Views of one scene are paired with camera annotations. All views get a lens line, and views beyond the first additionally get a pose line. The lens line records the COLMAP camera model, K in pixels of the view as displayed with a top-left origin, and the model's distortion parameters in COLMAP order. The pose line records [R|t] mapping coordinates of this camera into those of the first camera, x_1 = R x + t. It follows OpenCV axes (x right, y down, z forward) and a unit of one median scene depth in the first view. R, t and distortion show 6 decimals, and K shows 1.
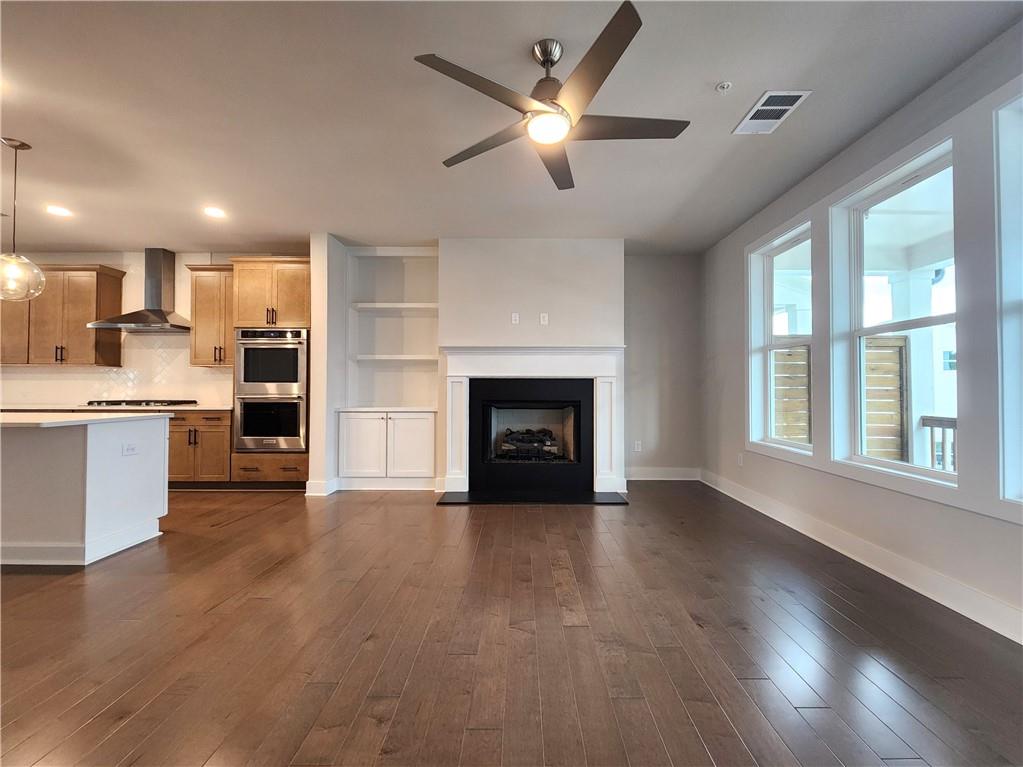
lens RADIAL K [[432.1, 0, 525.5], [0, 432.1, 382.2], [0, 0, 1]] dist [0.000735, -0.000051]
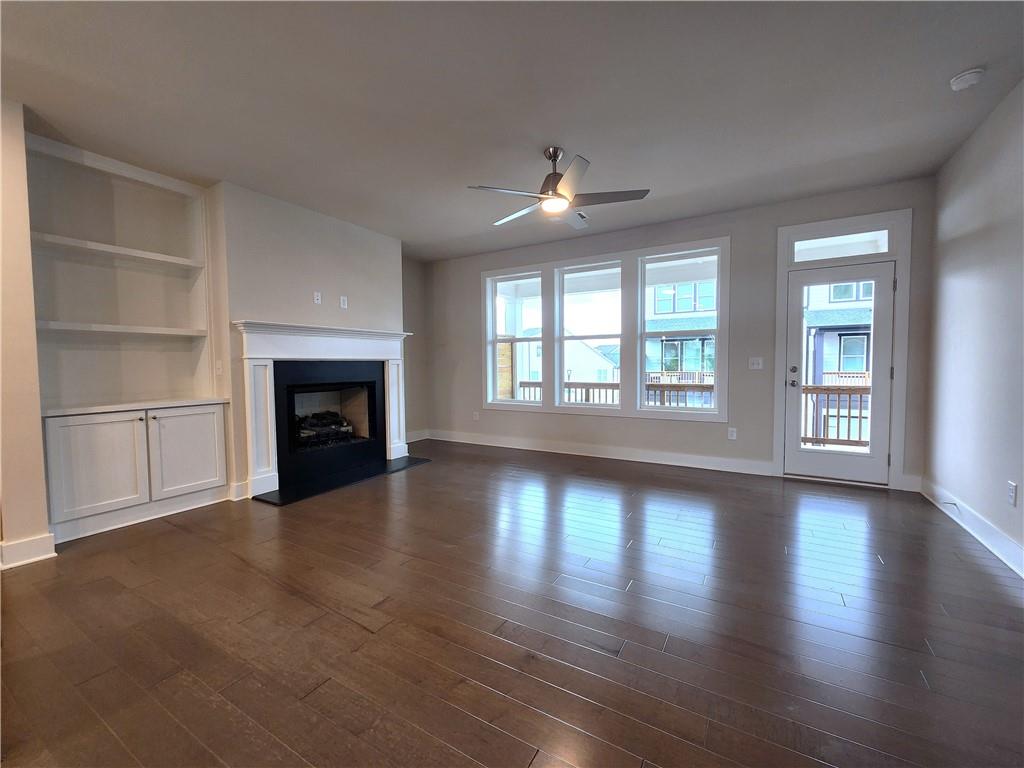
lens RADIAL K [[410.7, 0, 521.5], [0, 410.7, 383.9], [0, 0, 1]] dist [0.000599, 0.000059]
pose [[0.499219, -0.048234, 0.865132, -0.591077], [-0.000550, 0.998432, 0.055983, -0.009033], [-0.866476, -0.028424, 0.498410, 0.153617]]
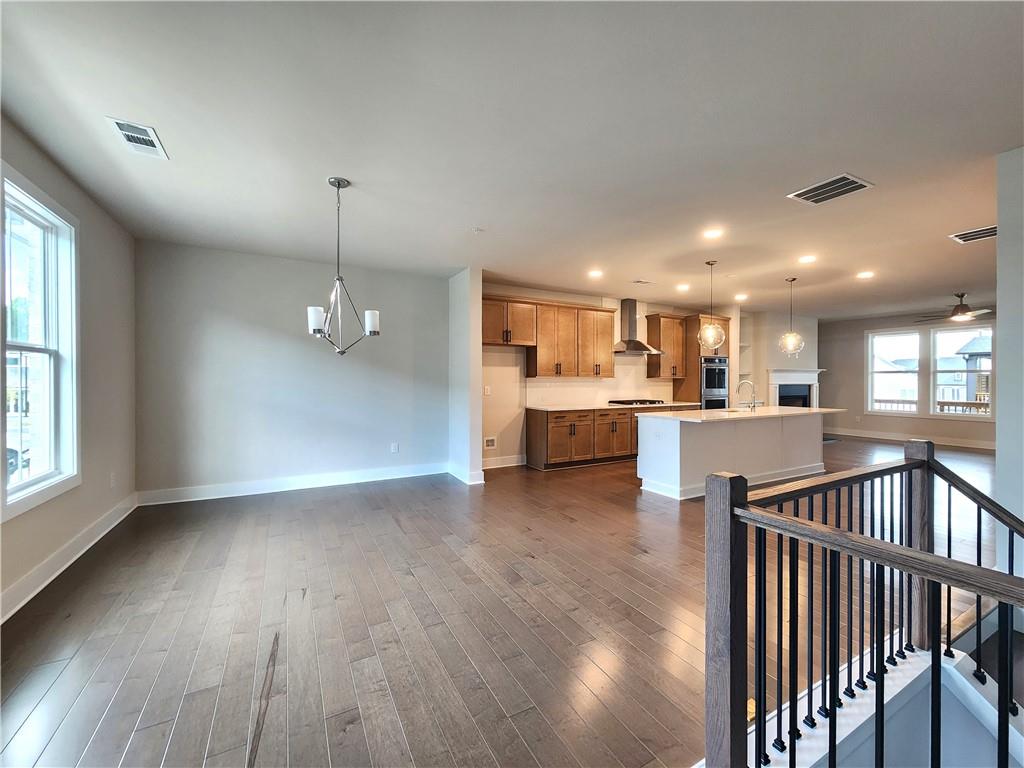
lens RADIAL K [[418.2, 0, 519.8], [0, 418.2, 381.6], [0, 0, 1]] dist [0.000693, 0.000011]
pose [[0.873989, -0.002724, 0.485938, -2.065471], [-0.008628, 0.999740, 0.021124, -0.054635], [-0.485869, -0.022655, 0.873738, -0.093369]]
